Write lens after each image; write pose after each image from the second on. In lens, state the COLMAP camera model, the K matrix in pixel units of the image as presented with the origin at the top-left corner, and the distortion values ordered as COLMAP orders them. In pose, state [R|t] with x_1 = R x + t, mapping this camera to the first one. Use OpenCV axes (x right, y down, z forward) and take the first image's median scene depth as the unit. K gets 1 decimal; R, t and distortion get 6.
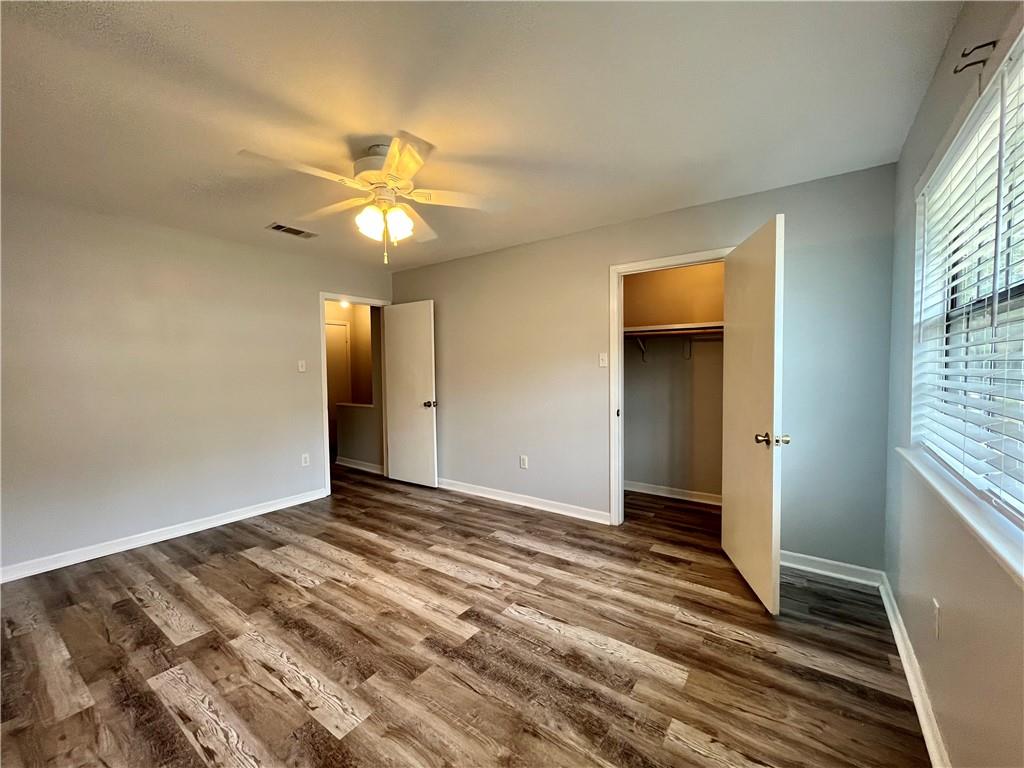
lens RADIAL K [[413.9, 0, 507.6], [0, 413.9, 388.5], [0, 0, 1]] dist [-0.002352, -0.000636]
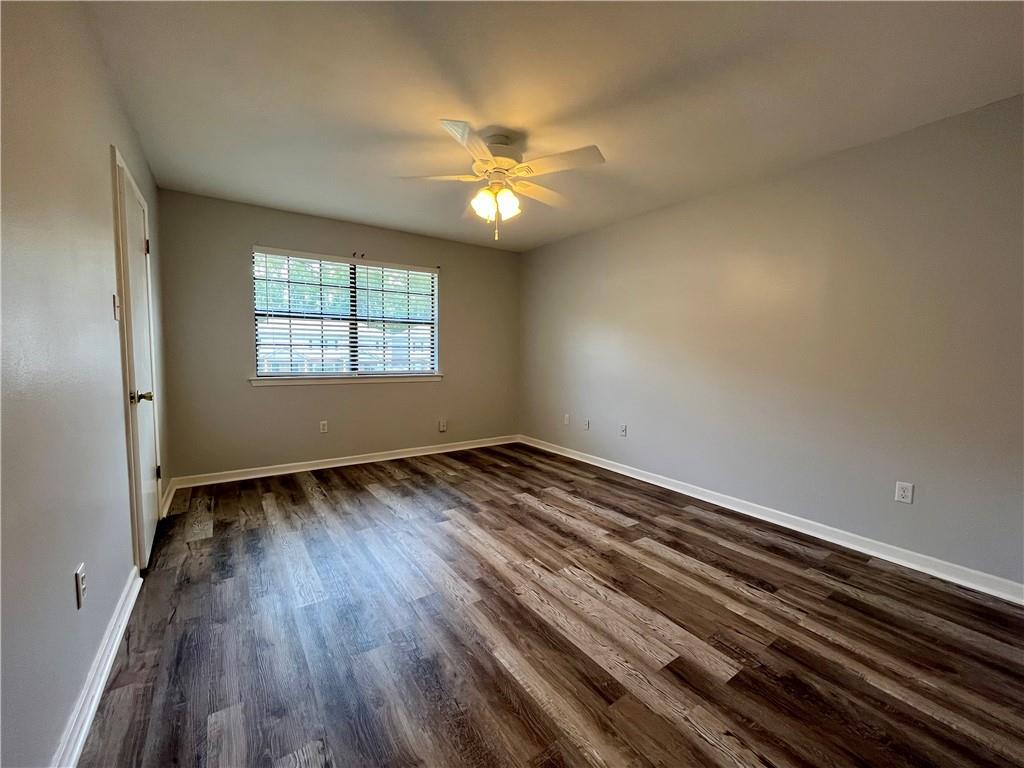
lens RADIAL K [[413.9, 0, 515.7], [0, 413.9, 382.8], [0, 0, 1]] dist [-0.002352, -0.000636]
pose [[-0.948199, -0.028564, 0.316391, -0.726172], [0.009951, 0.992790, 0.119451, -0.047572], [-0.317522, 0.116412, -0.941078, 2.120057]]
